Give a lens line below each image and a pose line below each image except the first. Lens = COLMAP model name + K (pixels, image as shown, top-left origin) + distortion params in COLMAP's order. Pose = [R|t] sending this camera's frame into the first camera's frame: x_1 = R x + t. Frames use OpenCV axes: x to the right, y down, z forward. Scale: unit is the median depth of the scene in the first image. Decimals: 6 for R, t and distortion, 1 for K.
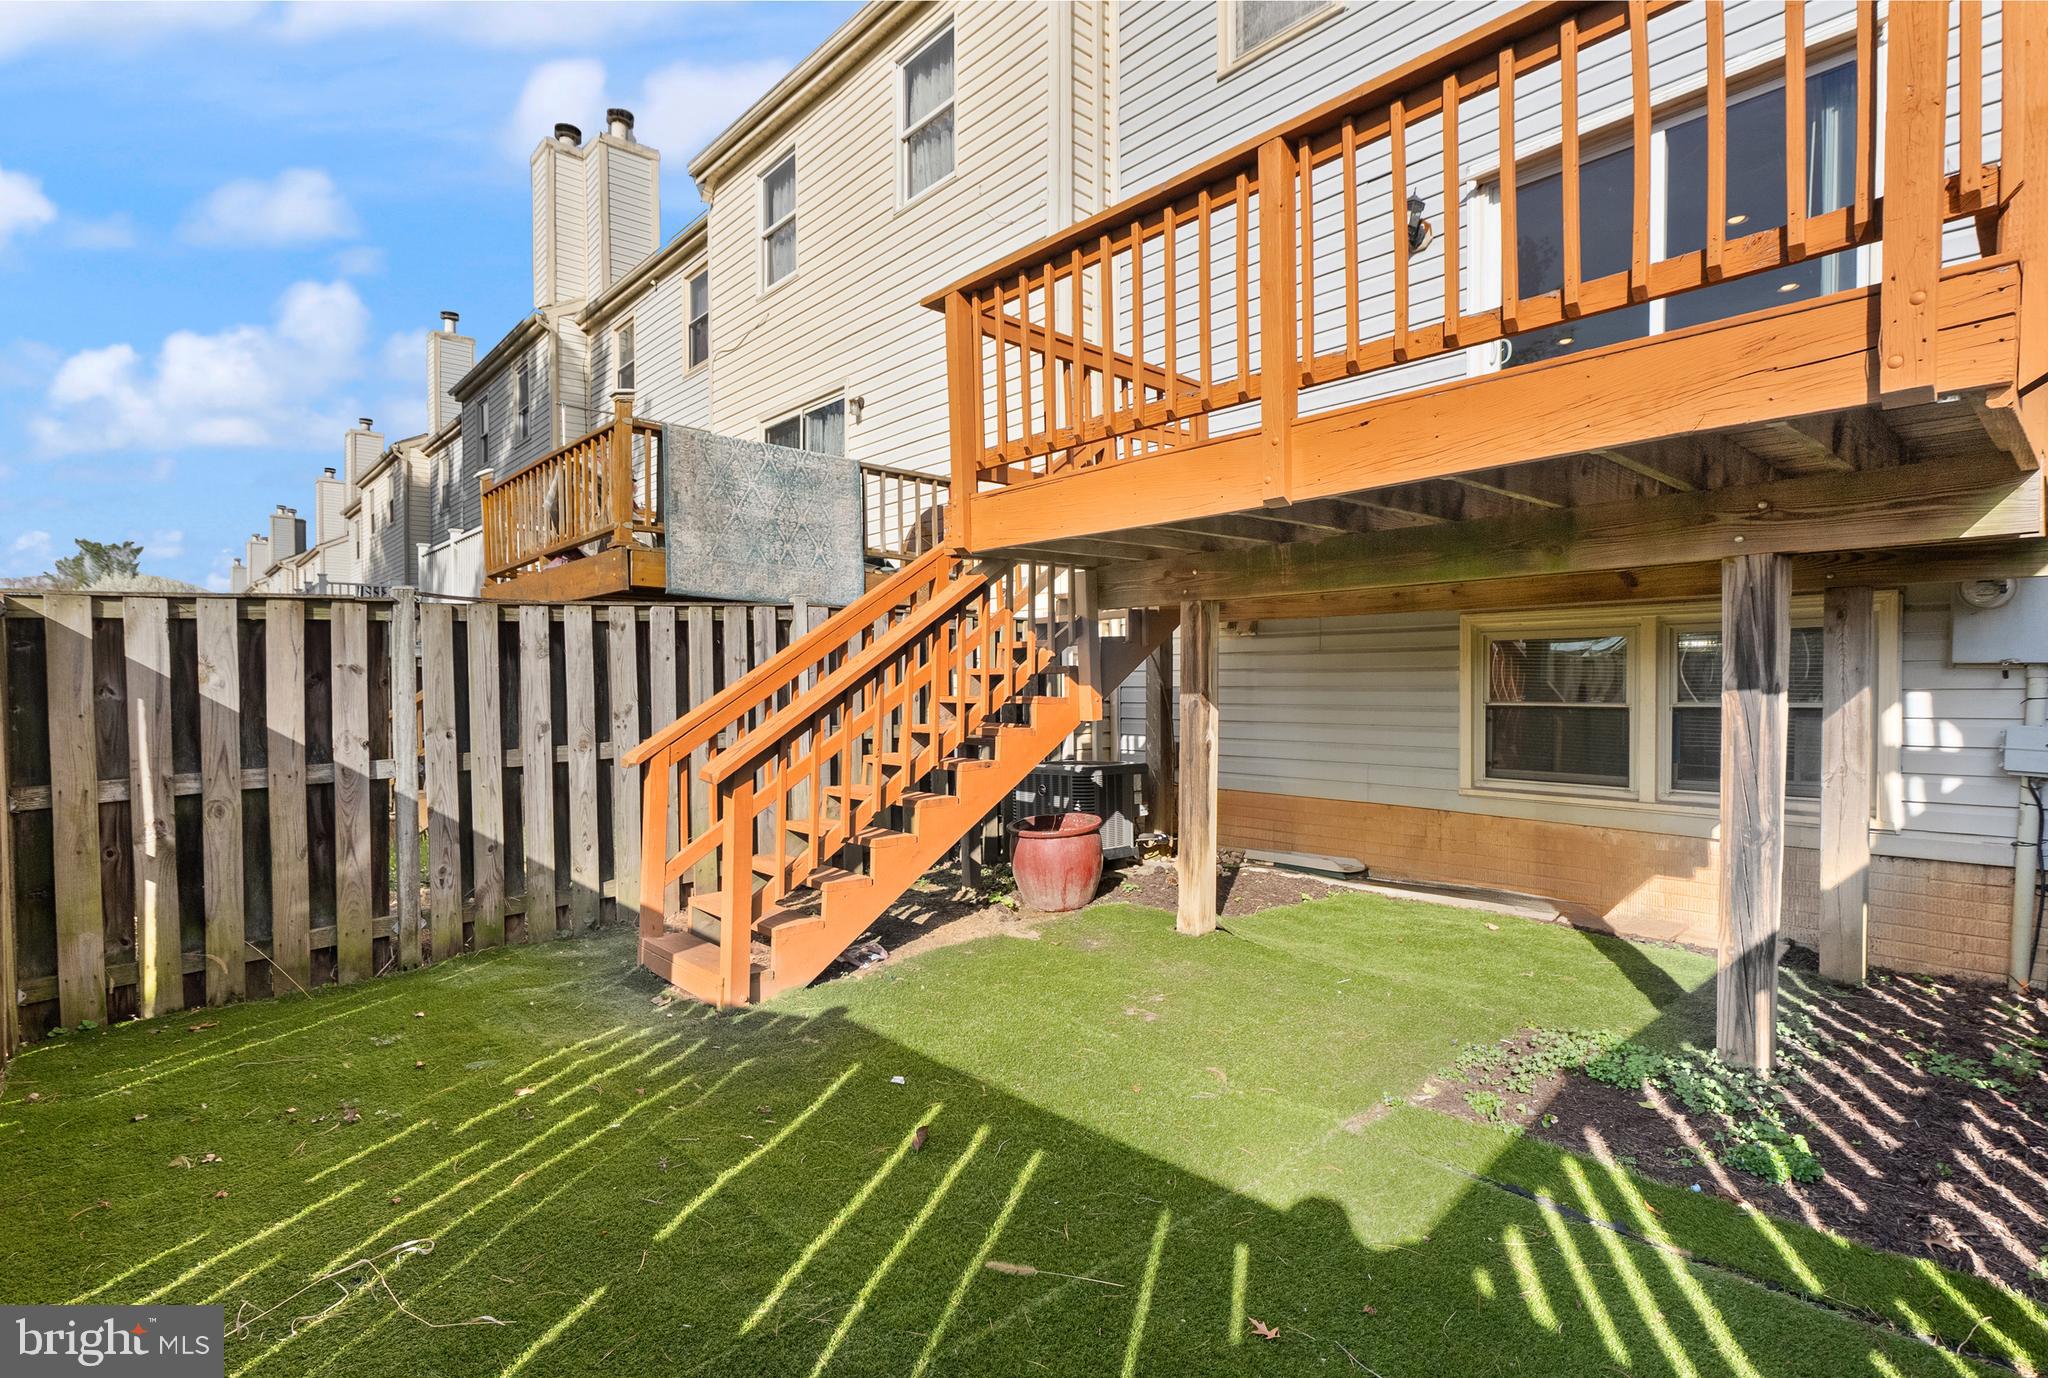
lens RADIAL K [[996.3, 0, 997.8], [0, 996.3, 697.2], [0, 0, 1]] dist [-0.001864, 0.001043]
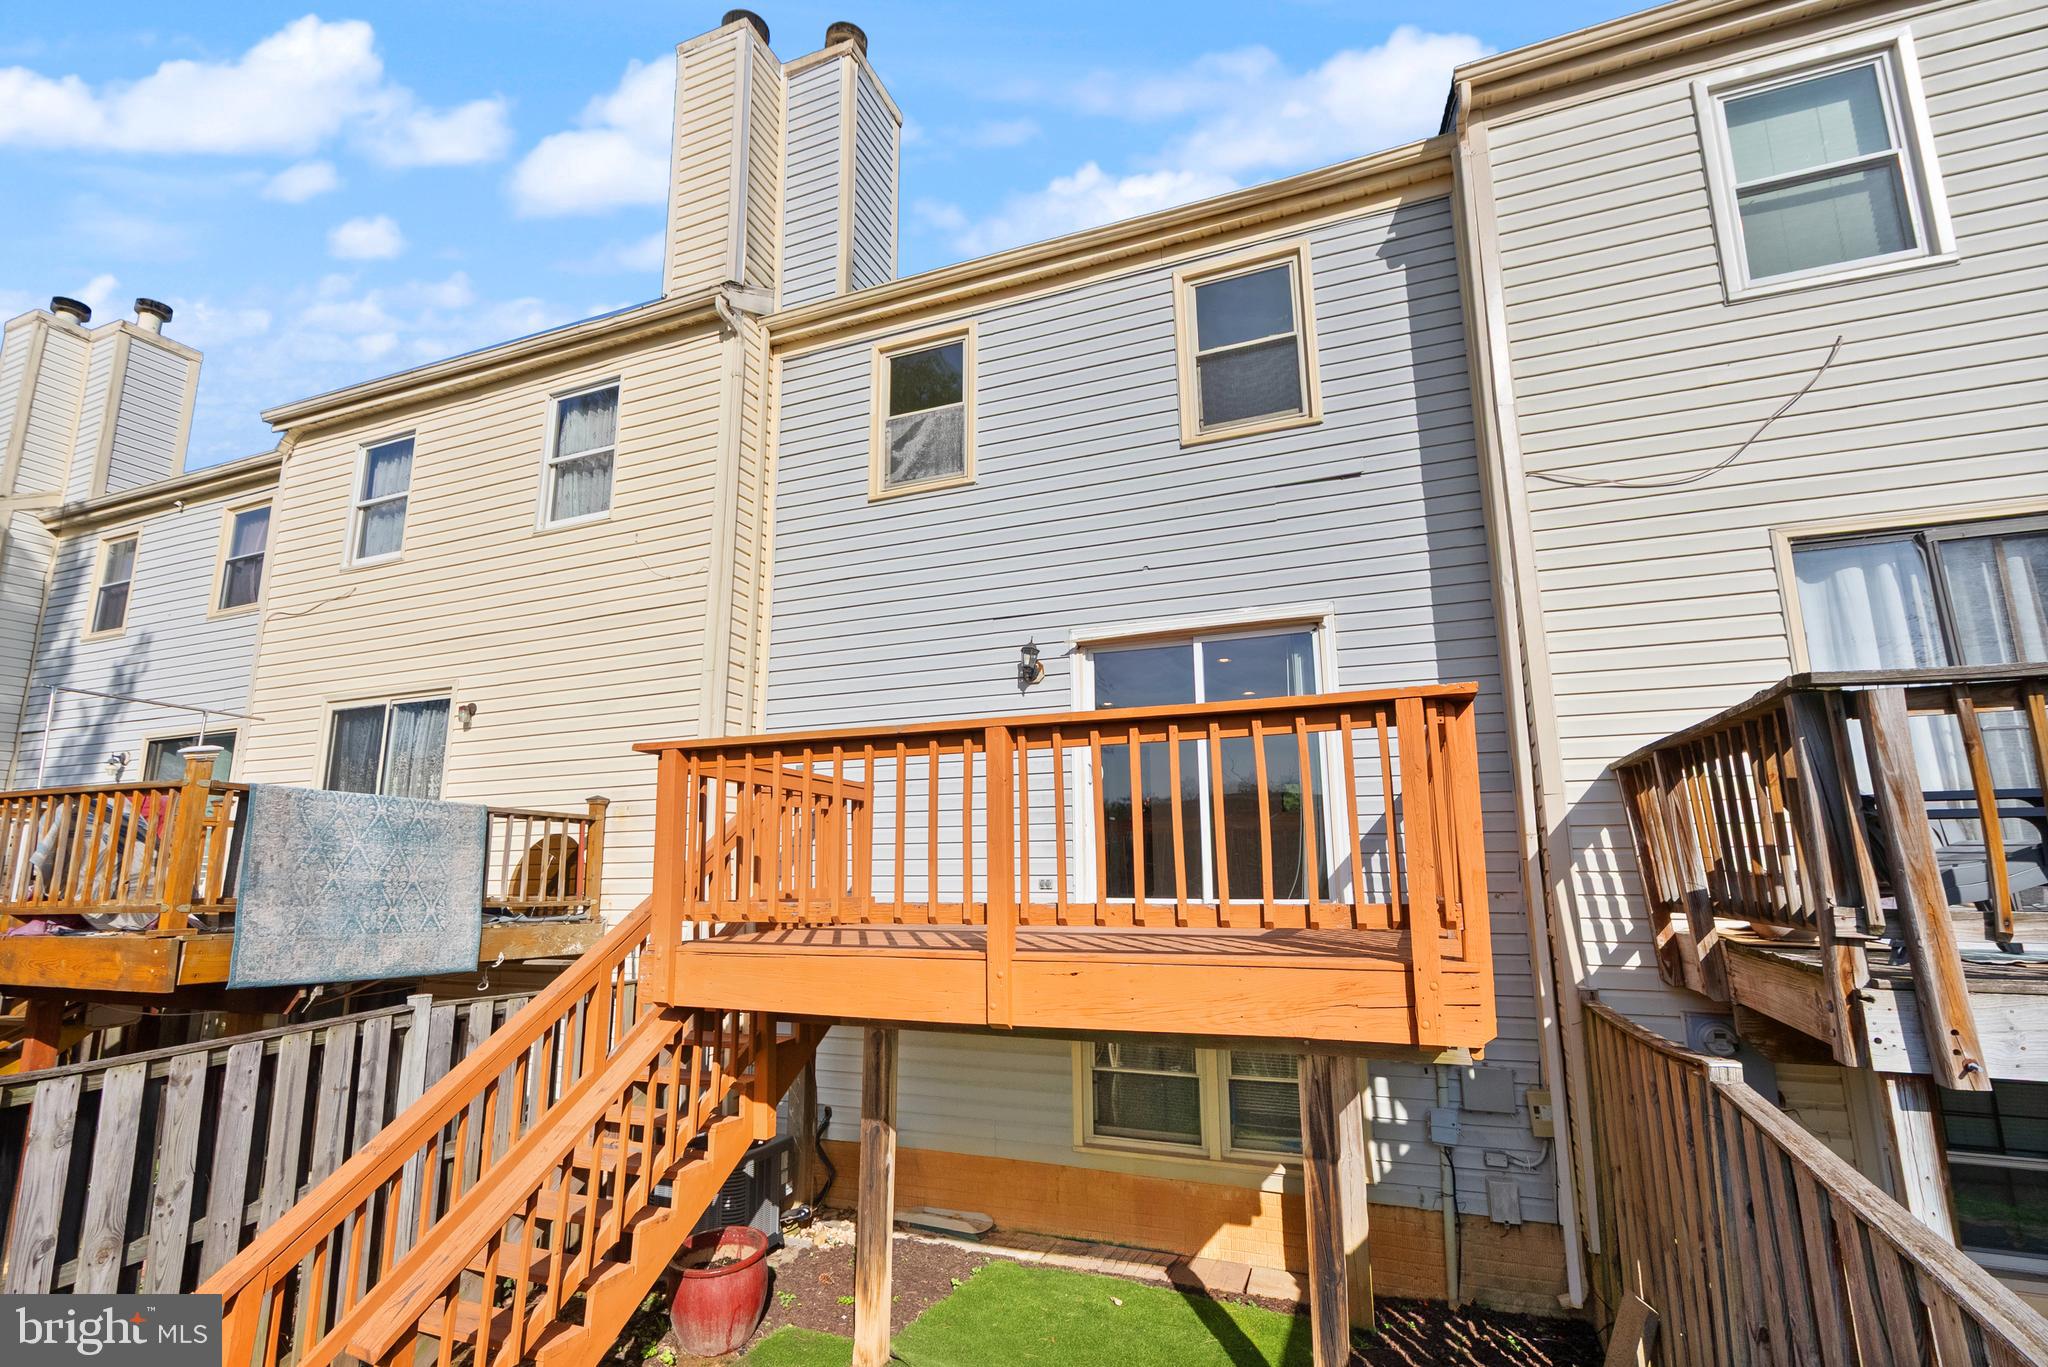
lens RADIAL K [[964.4, 0, 1010.1], [0, 964.4, 694.4], [0, 0, 1]] dist [-0.000840, 0.000941]
pose [[0.894690, 0.082825, 0.438942, -0.121783], [0.008483, 0.979332, -0.202083, -0.175761], [-0.446607, 0.184525, 0.875496, -0.037251]]
